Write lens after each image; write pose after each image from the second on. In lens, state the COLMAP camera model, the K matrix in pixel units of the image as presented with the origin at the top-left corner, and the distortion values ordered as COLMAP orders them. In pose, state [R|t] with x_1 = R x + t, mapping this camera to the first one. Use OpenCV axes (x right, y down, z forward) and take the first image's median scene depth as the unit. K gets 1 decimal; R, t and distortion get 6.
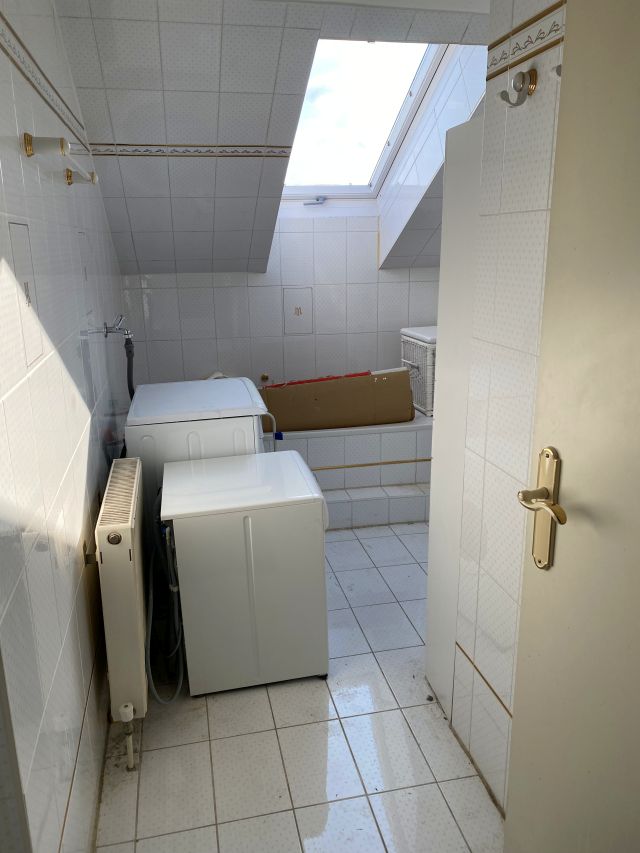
lens RADIAL K [[649.8, 0, 318.1], [0, 649.8, 421.2], [0, 0, 1]] dist [0.016110, -0.006254]
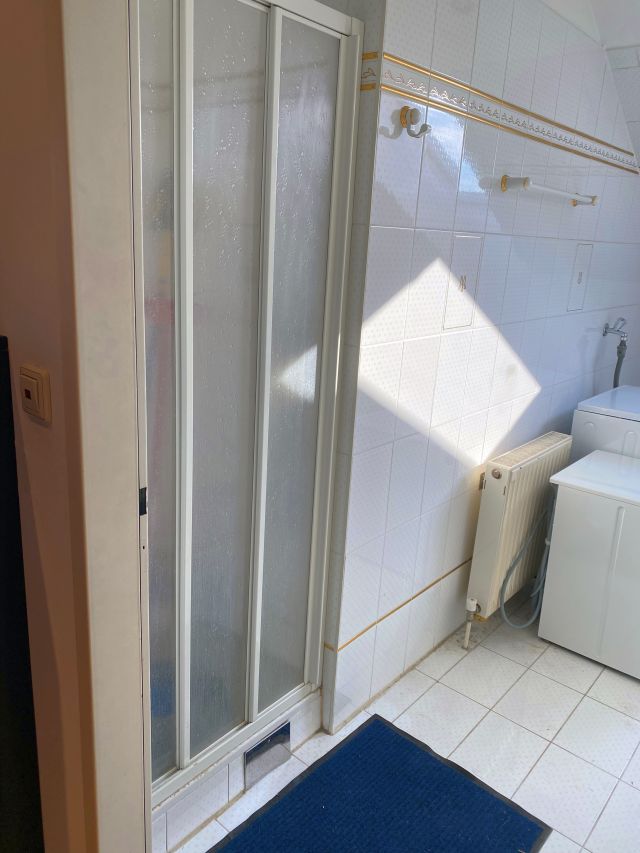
lens RADIAL K [[662.0, 0, 320.0], [0, 662.0, 426.5], [0, 0, 1]] dist [-0.007302, -0.002815]
pose [[0.602539, 0.269371, -0.751256, 0.374739], [-0.268104, 0.954933, 0.127371, 0.009773], [0.751710, 0.124669, 0.647604, -0.128365]]
